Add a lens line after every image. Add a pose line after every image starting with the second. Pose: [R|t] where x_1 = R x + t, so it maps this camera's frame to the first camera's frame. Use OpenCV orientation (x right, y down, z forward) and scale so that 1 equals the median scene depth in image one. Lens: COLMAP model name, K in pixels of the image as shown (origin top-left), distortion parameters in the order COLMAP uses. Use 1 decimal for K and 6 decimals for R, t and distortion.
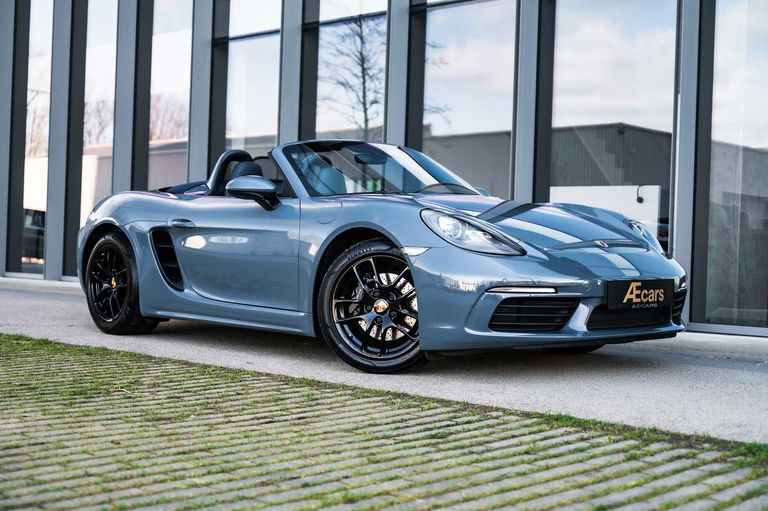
lens RADIAL K [[1133.4, 0, 384.0], [0, 1133.4, 255.5], [0, 0, 1]] dist [-0.003238, -0.005010]
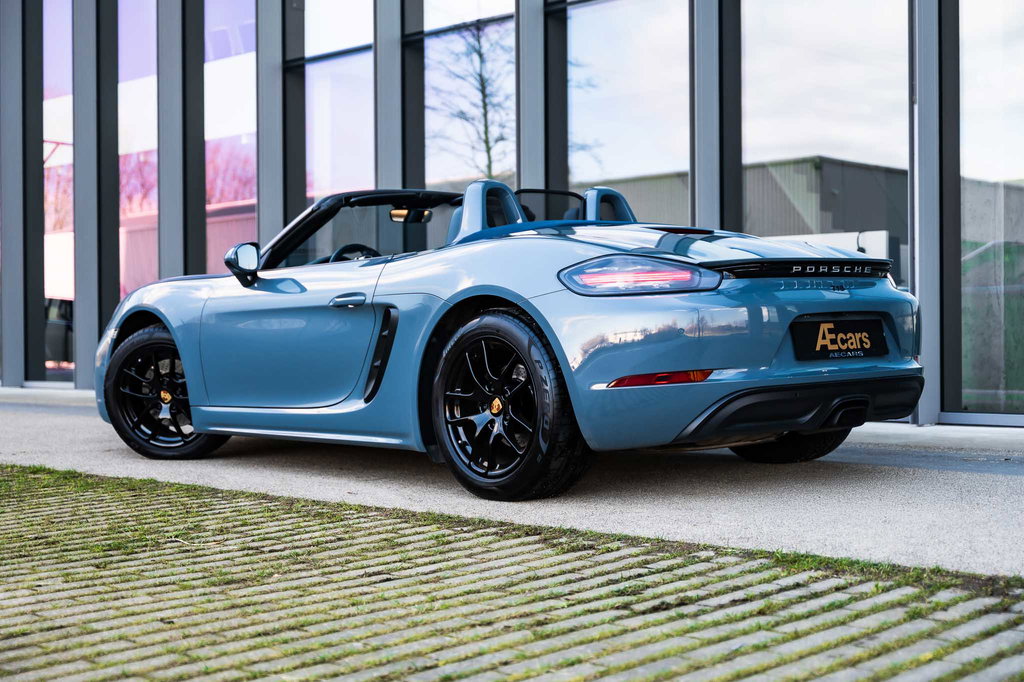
lens RADIAL K [[1157.6, 0, 512.0], [0, 1157.6, 341.0], [0, 0, 1]] dist [0.001254, -0.000282]
pose [[0.998511, -0.040688, 0.036338, -0.042986], [0.040738, 0.999170, -0.000624, 0.001508], [-0.036282, 0.002104, 0.999339, 0.276683]]
